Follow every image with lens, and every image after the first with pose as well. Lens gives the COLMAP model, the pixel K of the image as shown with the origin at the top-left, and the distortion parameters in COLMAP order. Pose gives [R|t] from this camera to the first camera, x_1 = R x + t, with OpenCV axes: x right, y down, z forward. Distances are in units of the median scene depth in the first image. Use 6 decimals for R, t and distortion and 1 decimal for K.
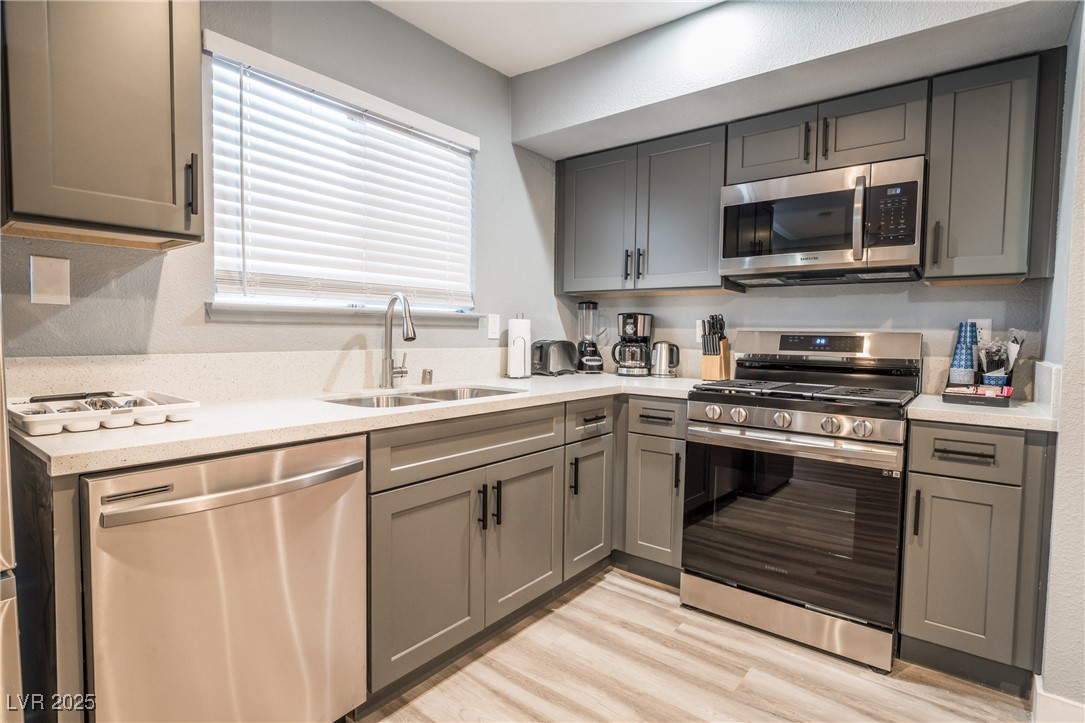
lens RADIAL K [[545.0, 0, 542.5], [0, 545.0, 359.0], [0, 0, 1]] dist [-0.012110, -0.000032]
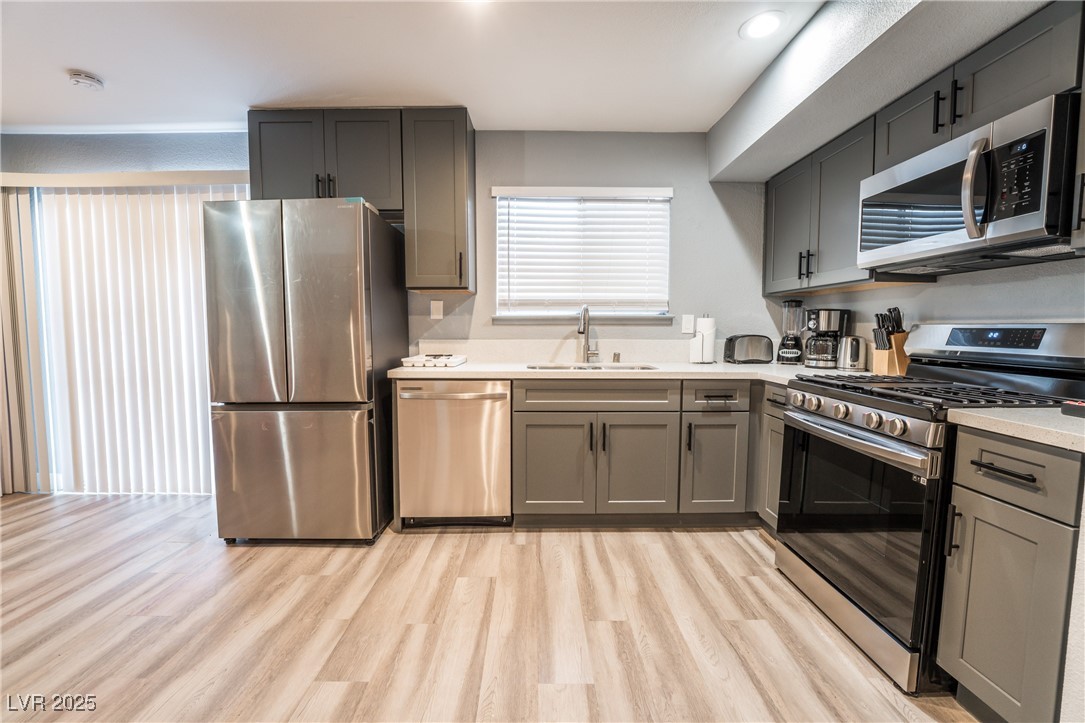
lens RADIAL K [[445.5, 0, 546.4], [0, 445.5, 359.5], [0, 0, 1]] dist [-0.019225, 0.000545]
pose [[0.637809, 0.041974, -0.769050, 0.642439], [-0.030200, 0.999109, 0.029483, 0.006648], [0.769602, 0.004421, 0.638508, 0.041464]]
